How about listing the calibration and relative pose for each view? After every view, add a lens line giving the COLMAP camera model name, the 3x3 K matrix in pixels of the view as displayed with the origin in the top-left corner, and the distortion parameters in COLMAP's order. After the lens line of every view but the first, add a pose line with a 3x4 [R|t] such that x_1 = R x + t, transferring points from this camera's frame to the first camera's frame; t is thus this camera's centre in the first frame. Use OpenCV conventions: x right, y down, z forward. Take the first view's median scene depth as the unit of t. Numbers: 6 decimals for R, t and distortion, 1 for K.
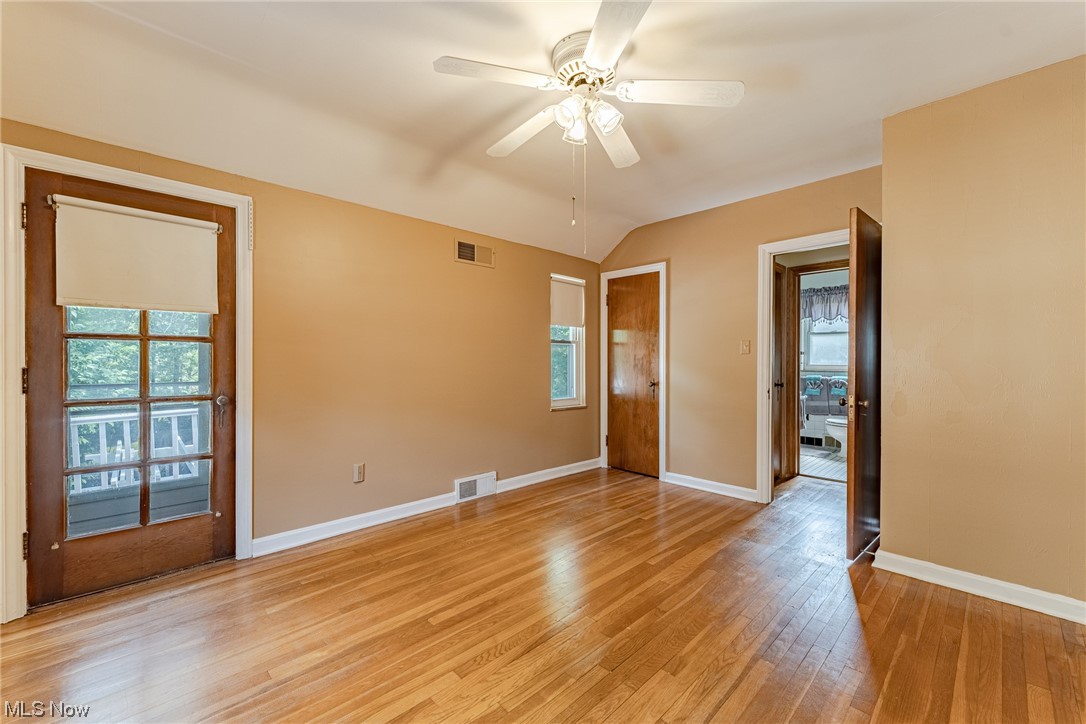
lens RADIAL K [[446.7, 0, 540.5], [0, 446.7, 360.9], [0, 0, 1]] dist [-0.001317, 0.002051]
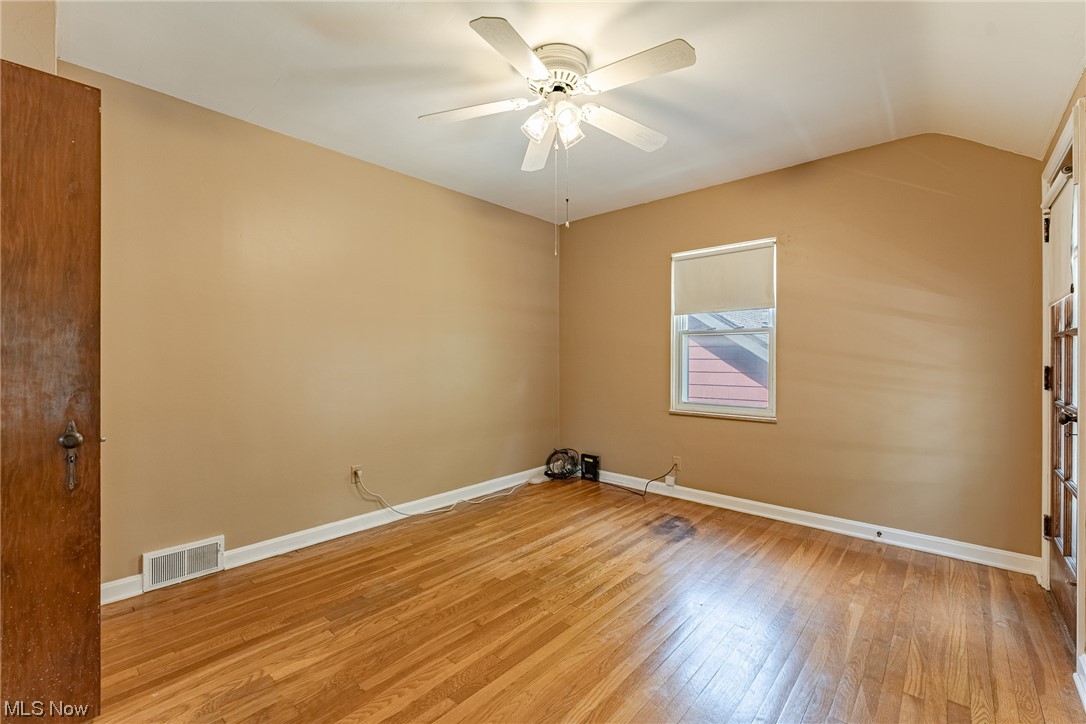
lens RADIAL K [[459.0, 0, 540.6], [0, 459.0, 360.0], [0, 0, 1]] dist [-0.009647, 0.000145]
pose [[-0.997263, -0.000667, -0.073936, 0.168182], [-0.001157, 0.999978, 0.006588, -0.015187], [0.073930, 0.006655, -0.997241, 1.622083]]
